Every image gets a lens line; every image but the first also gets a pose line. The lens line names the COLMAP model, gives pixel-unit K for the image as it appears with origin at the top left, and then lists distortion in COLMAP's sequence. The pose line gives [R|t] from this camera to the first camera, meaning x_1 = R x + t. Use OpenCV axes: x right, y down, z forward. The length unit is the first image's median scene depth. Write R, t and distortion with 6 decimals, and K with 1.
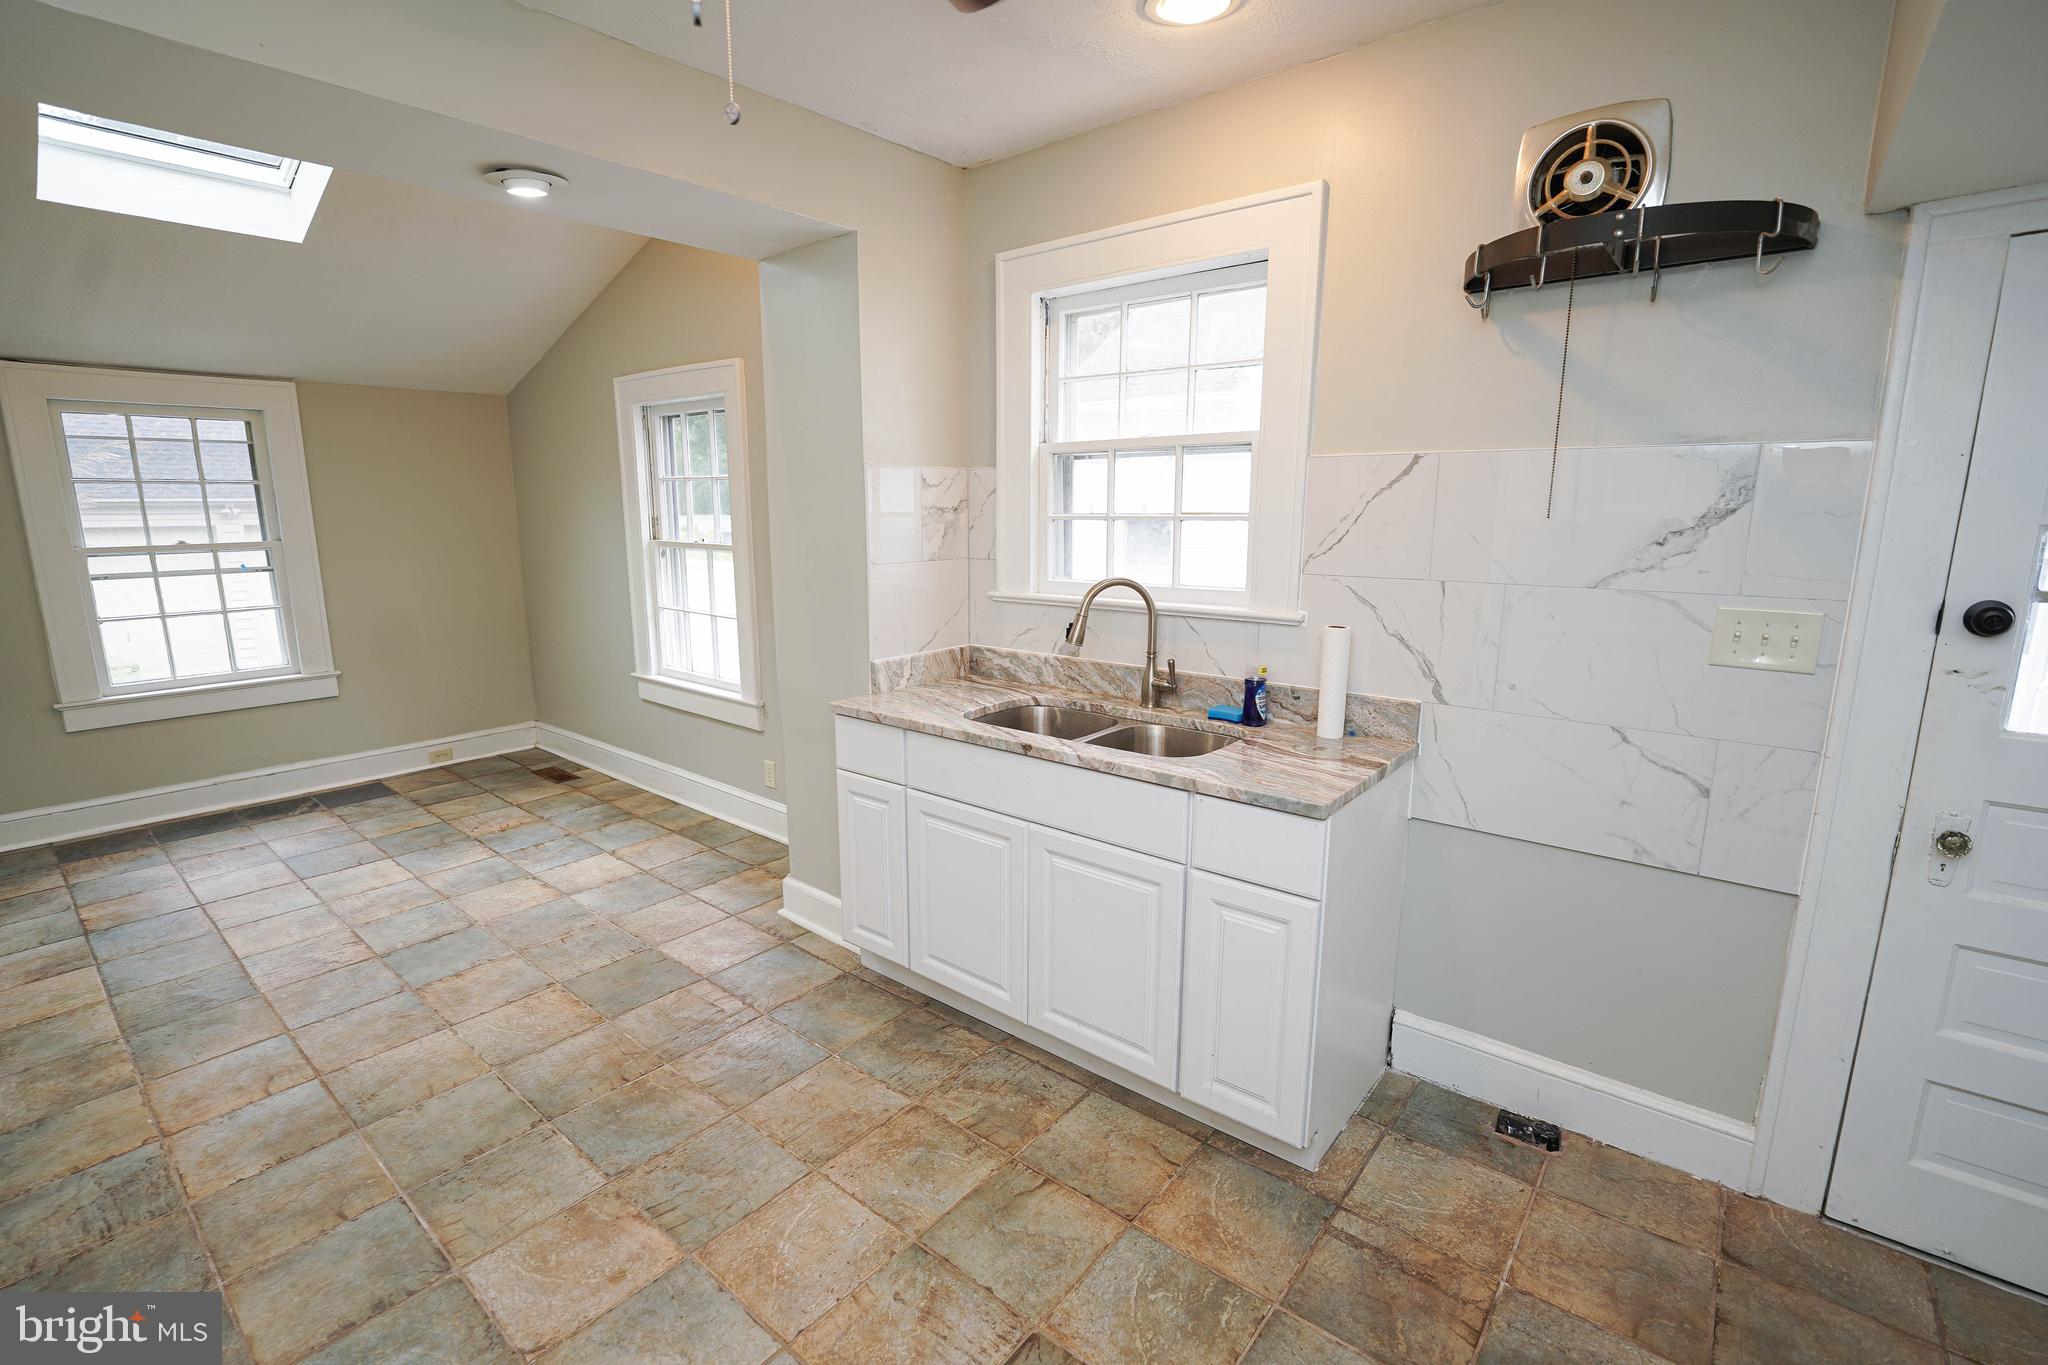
lens RADIAL K [[950.7, 0, 1024.0], [0, 950.7, 682.5], [0, 0, 1]] dist [-0.000153, -0.012022]
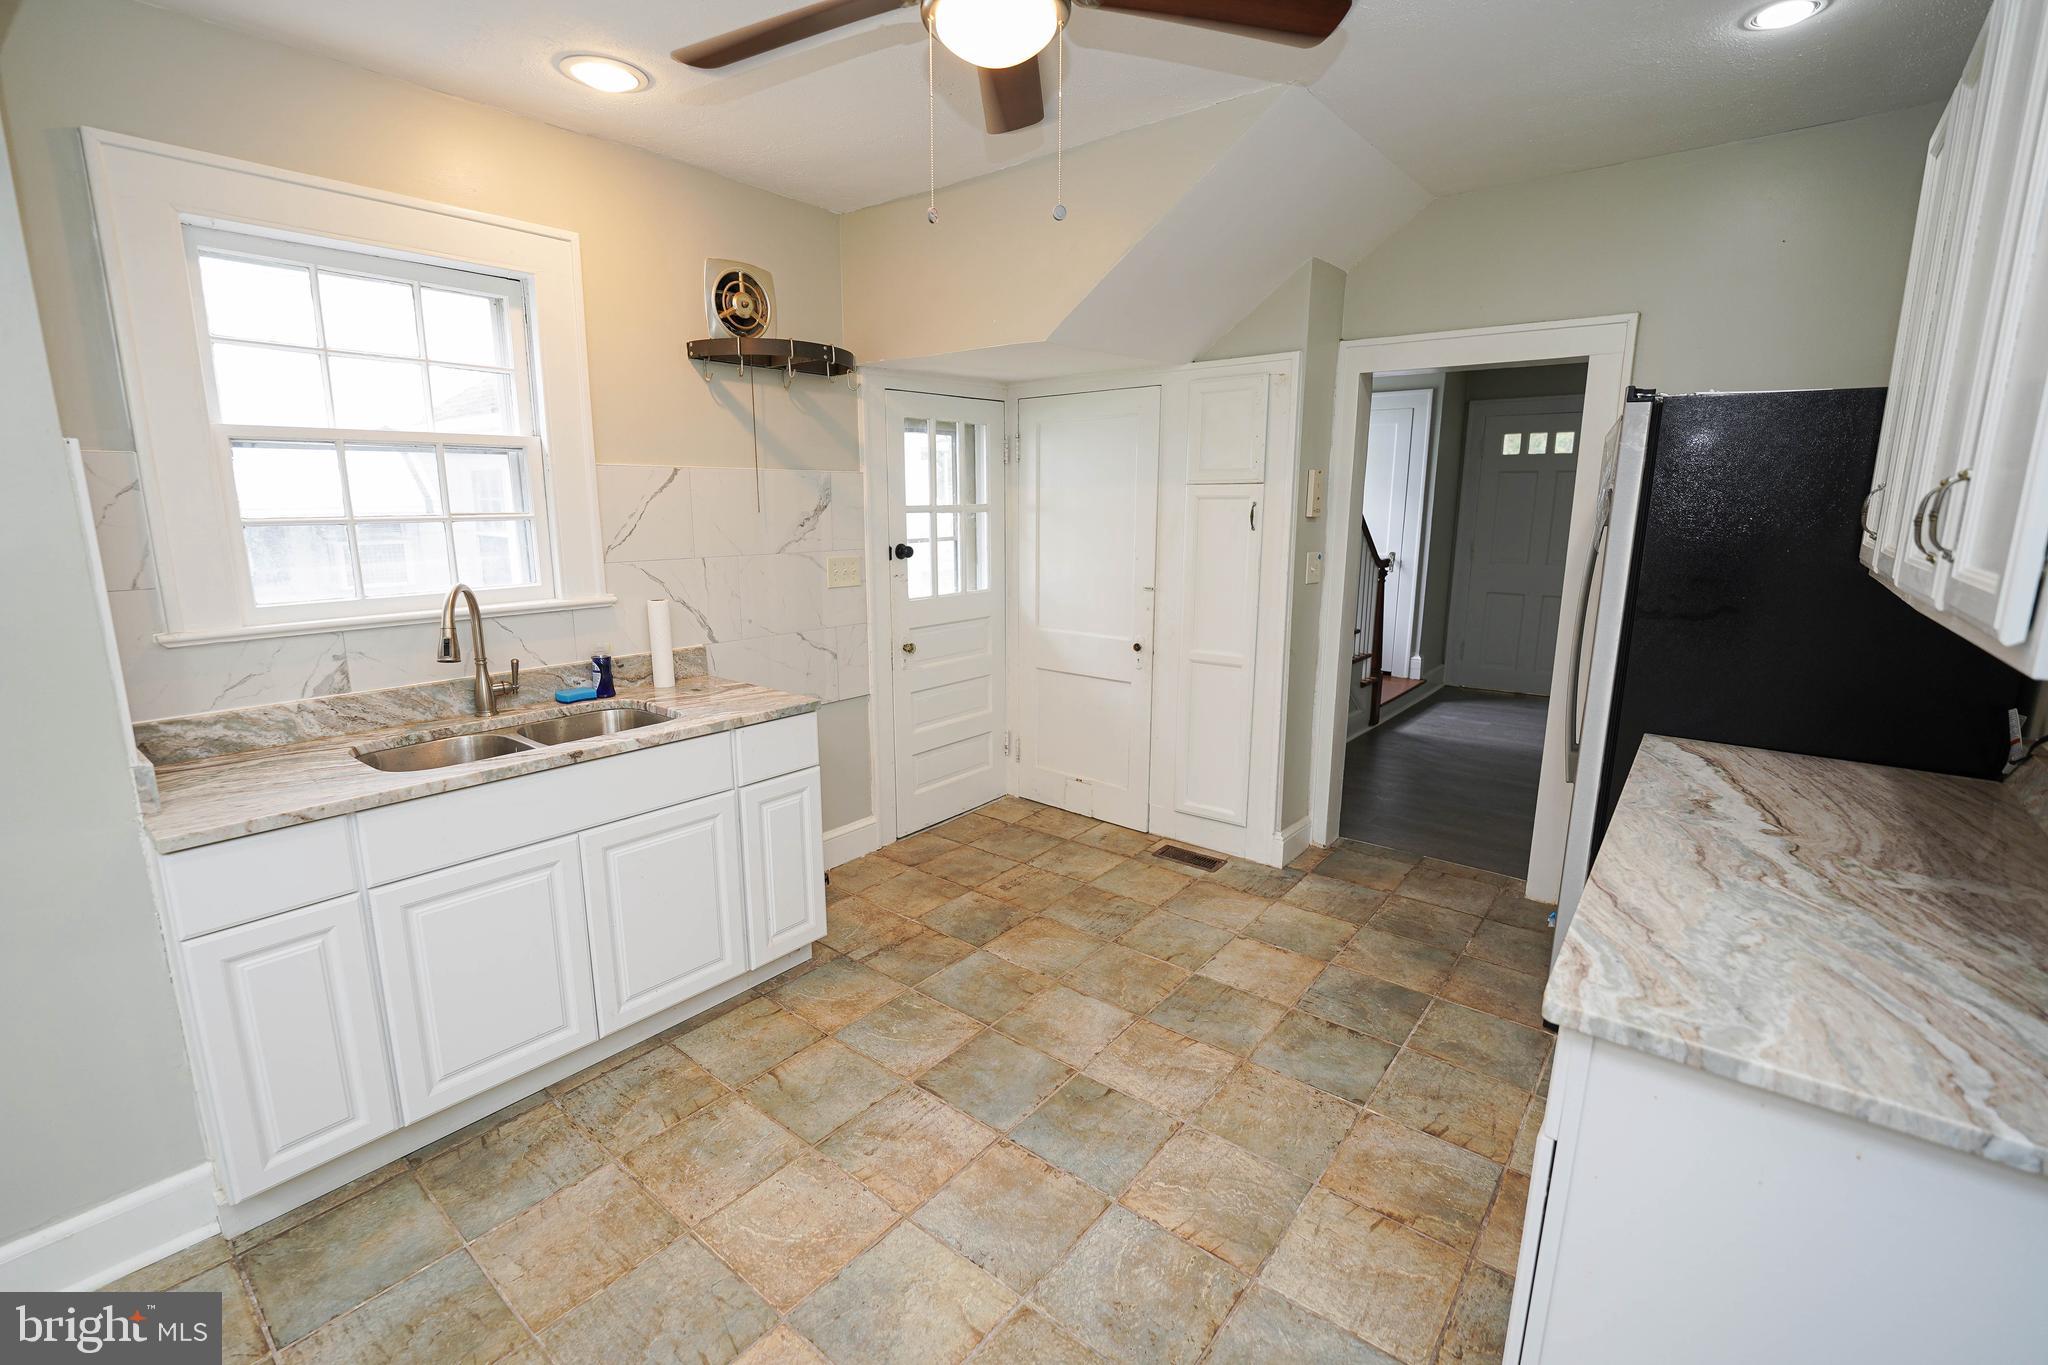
lens RADIAL K [[914.9, 0, 1024.0], [0, 914.9, 682.5], [0, 0, 1]] dist [-0.003247, -0.000665]
pose [[-0.034903, -0.192983, 0.980581, -0.897397], [0.185497, 0.962879, 0.196102, -0.099497], [-0.982025, 0.188739, 0.002190, 0.523316]]
